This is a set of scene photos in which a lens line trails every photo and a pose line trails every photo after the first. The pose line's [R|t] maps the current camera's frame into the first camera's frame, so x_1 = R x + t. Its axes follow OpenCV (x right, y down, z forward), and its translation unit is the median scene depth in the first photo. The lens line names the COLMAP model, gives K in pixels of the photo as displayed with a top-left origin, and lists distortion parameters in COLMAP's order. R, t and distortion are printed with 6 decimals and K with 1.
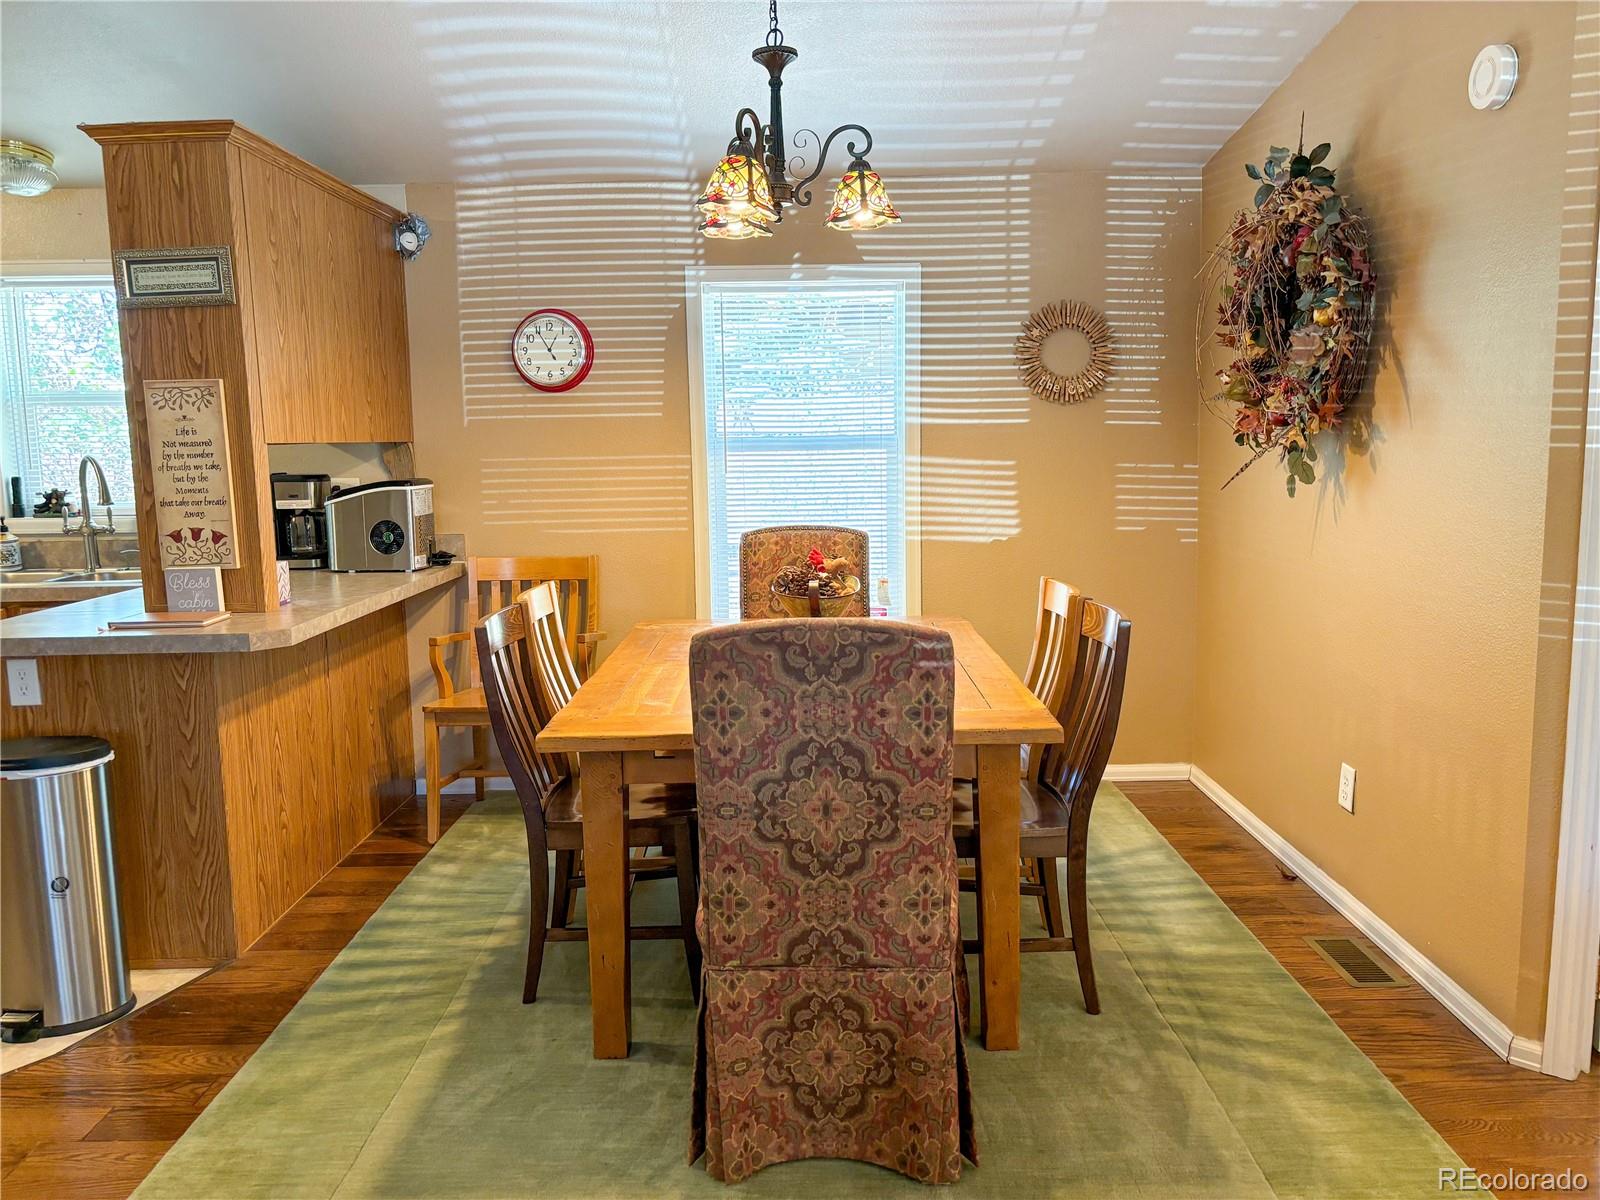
lens RADIAL K [[1210.3, 0, 800.0], [0, 1210.3, 600.0], [0, 0, 1]] dist [0.008122, 0.015715]
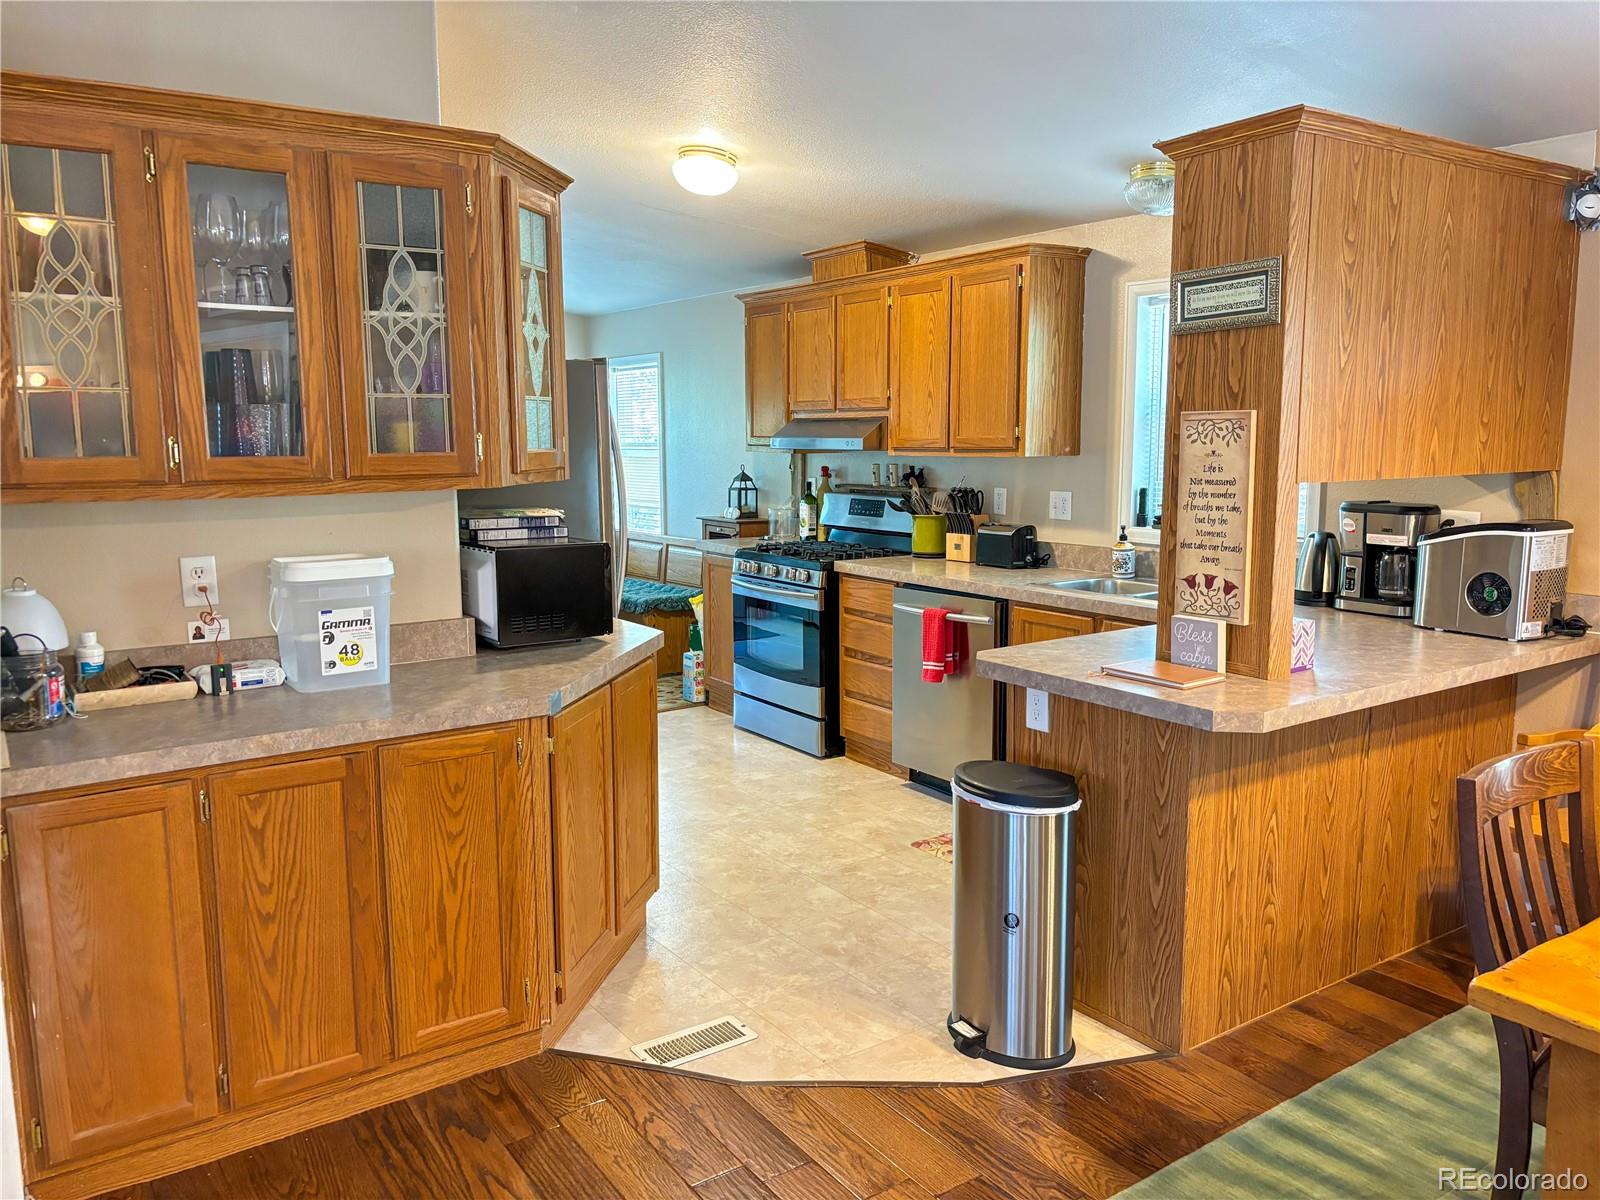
lens RADIAL K [[1210.3, 0, 800.0], [0, 1210.3, 600.0], [0, 0, 1]] dist [0.008122, 0.015715]
pose [[0.563453, 0.131657, -0.815590, 0.067876], [-0.113800, 0.990178, 0.081221, -0.079674], [0.818273, 0.047050, 0.572901, 0.236913]]
